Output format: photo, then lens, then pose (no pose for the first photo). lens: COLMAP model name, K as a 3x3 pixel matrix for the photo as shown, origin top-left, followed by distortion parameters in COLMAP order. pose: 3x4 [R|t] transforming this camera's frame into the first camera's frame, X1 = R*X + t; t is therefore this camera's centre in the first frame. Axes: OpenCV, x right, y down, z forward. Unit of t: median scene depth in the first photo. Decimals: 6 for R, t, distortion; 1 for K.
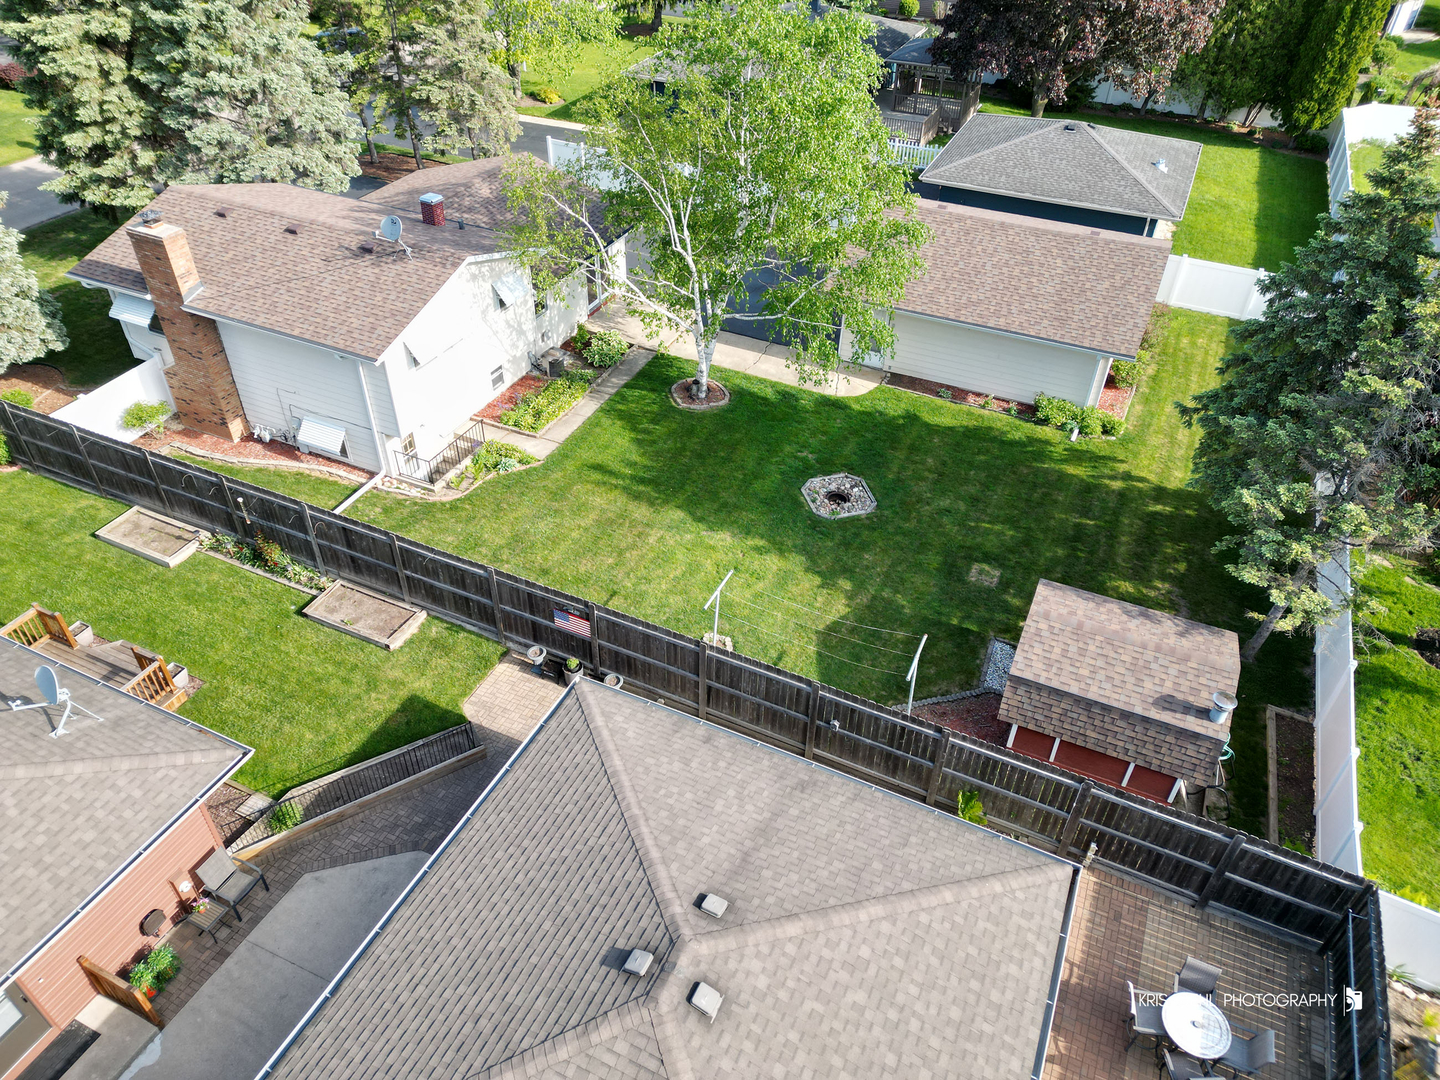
lens RADIAL K [[1008.0, 0, 720.0], [0, 1008.0, 540.0], [0, 0, 1]] dist [0.049424, -0.024011]
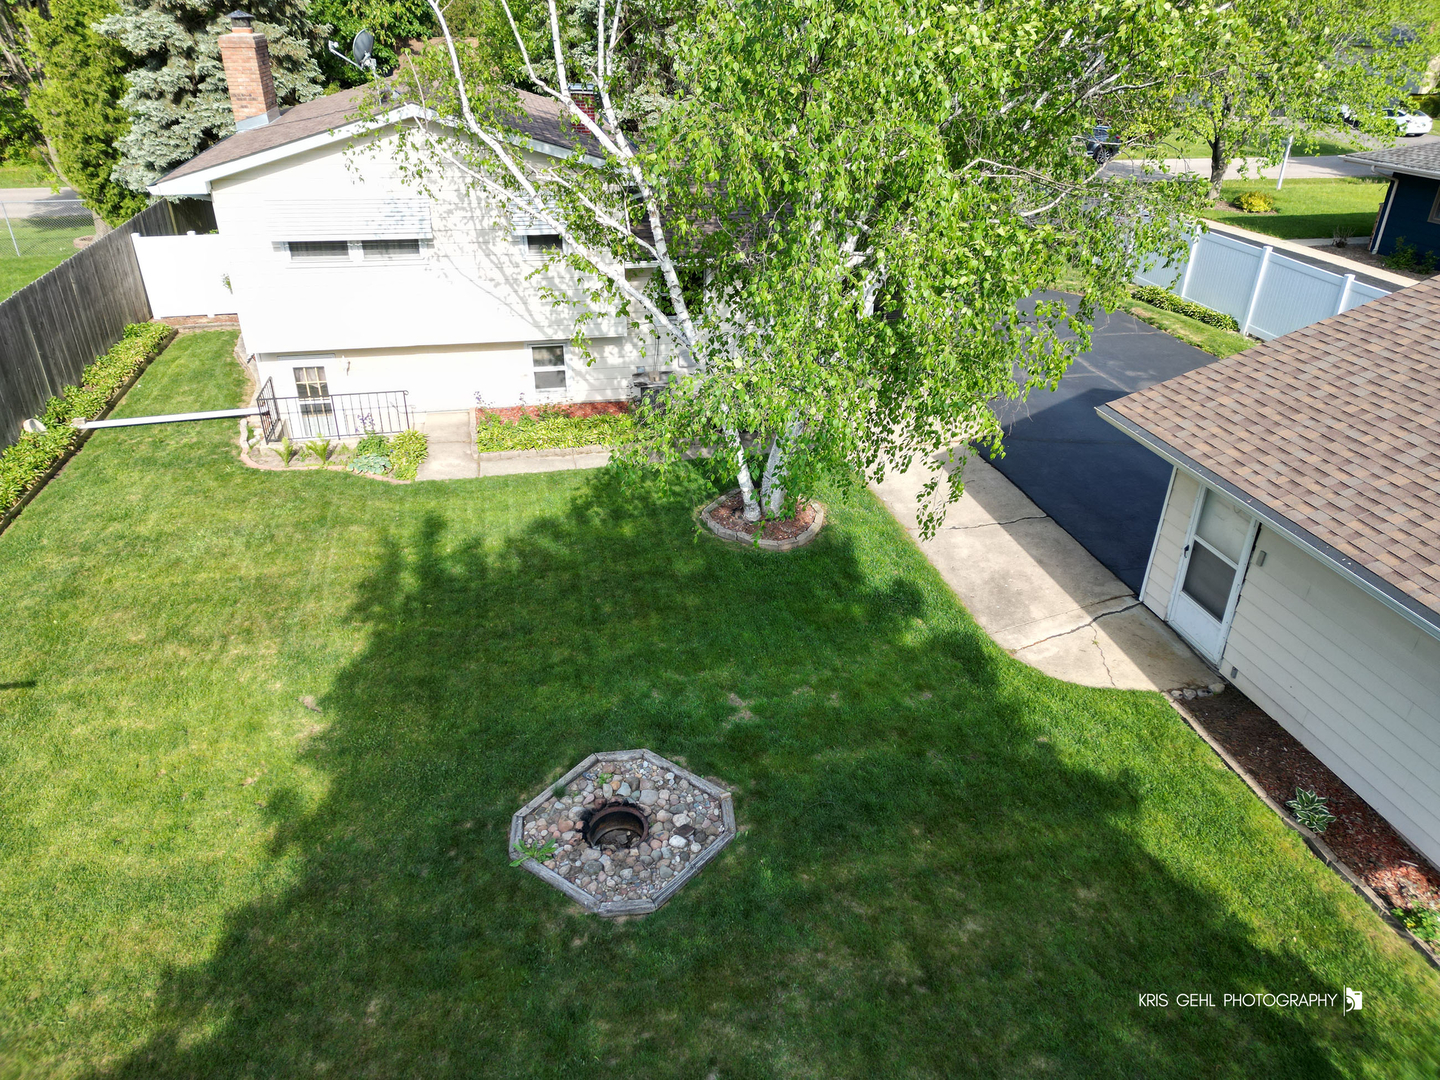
lens RADIAL K [[1008.0, 0, 720.0], [0, 1008.0, 540.0], [0, 0, 1]] dist [0.049424, -0.024011]
pose [[0.604212, 0.361205, -0.710253, 0.376981], [-0.498192, 0.866899, 0.017056, -0.162962], [0.621878, 0.343537, 0.703740, 0.802661]]
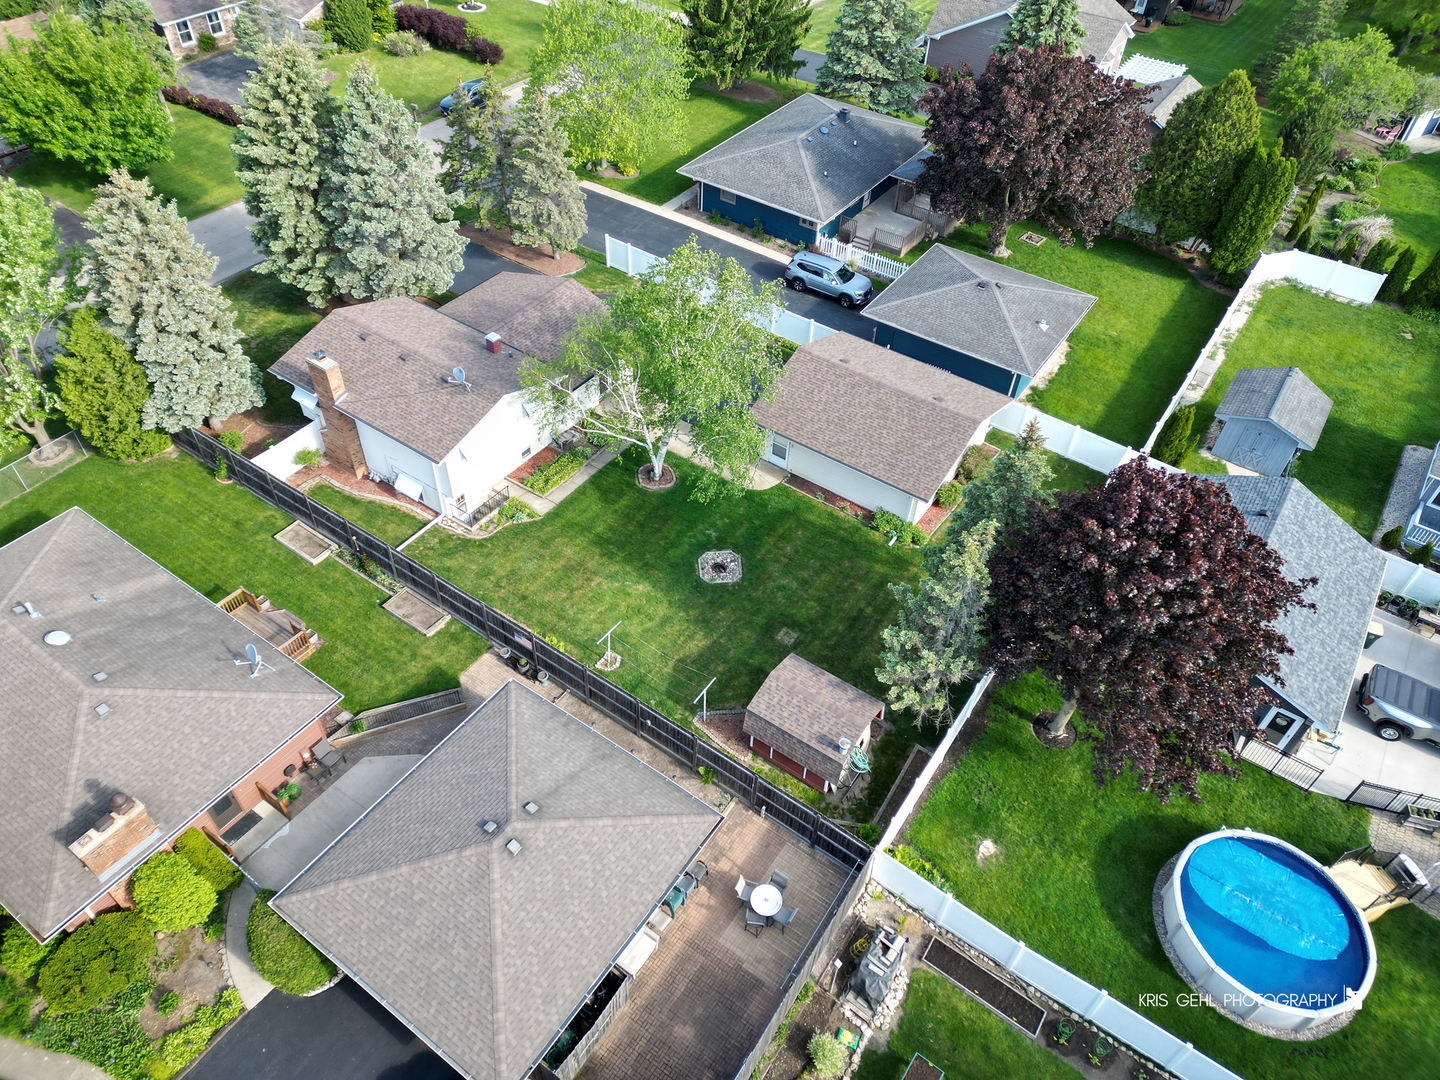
lens RADIAL K [[990.0, 0, 718.3], [0, 990.0, 546.8], [0, 0, 1]] dist [0.066255, -0.001473]
pose [[0.985186, 0.137314, -0.102727, 0.289937], [-0.125790, 0.985791, 0.111326, -0.264941], [0.116554, -0.096754, 0.988460, -0.561030]]
